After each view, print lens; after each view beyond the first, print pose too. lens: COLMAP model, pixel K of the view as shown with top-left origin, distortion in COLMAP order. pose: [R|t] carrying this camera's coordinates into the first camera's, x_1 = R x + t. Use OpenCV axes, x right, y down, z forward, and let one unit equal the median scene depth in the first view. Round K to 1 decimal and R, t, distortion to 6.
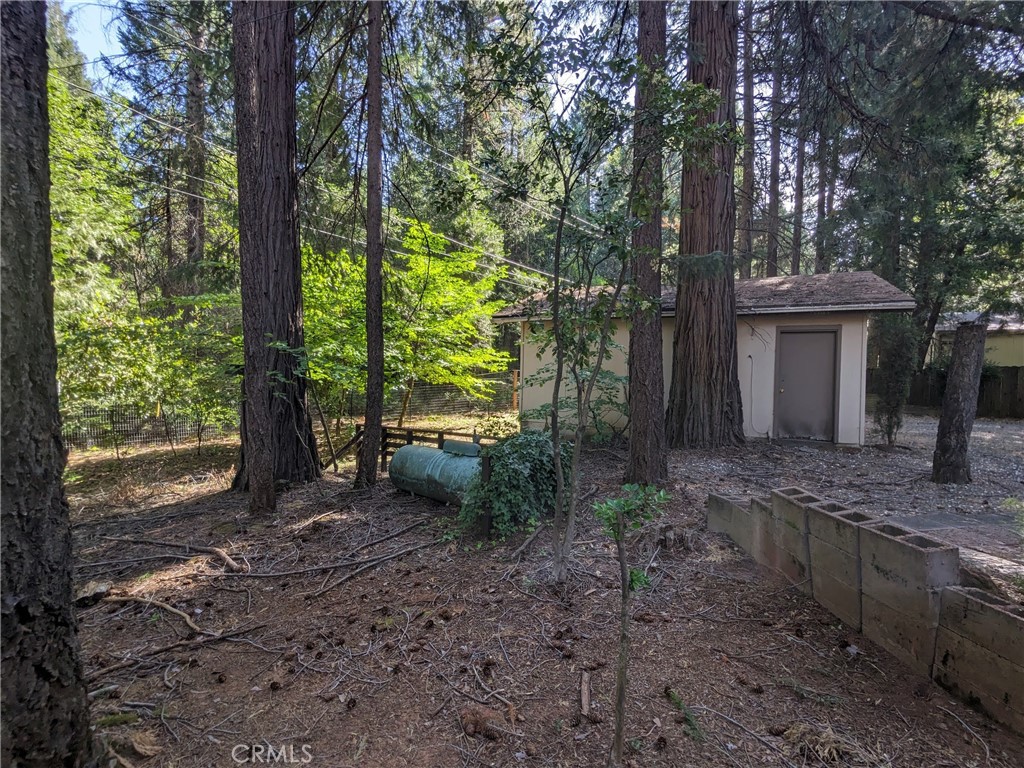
lens RADIAL K [[506.2, 0, 512.0], [0, 506.2, 384.0], [0, 0, 1]] dist [0.001428, 0.000109]
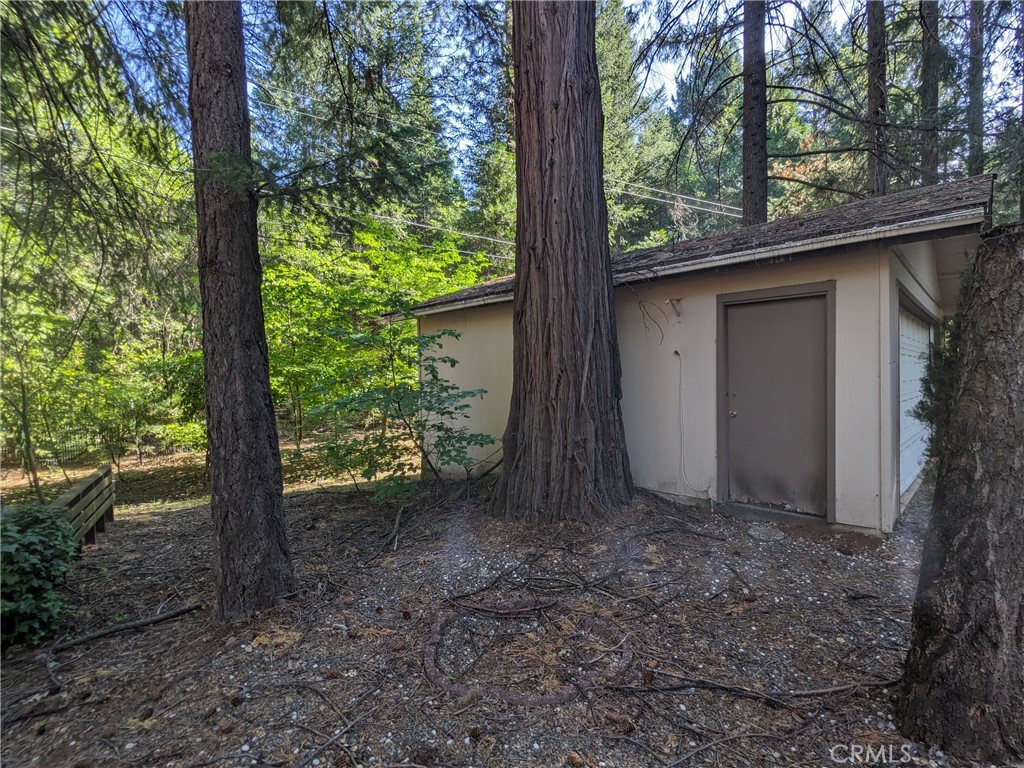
lens RADIAL K [[506.2, 0, 512.0], [0, 506.2, 384.0], [0, 0, 1]] dist [0.001428, 0.000109]
pose [[0.933036, -0.022658, -0.359068, 0.530633], [0.024687, 0.999695, 0.001064, -0.026169], [0.358935, -0.009857, 0.933311, 0.430952]]
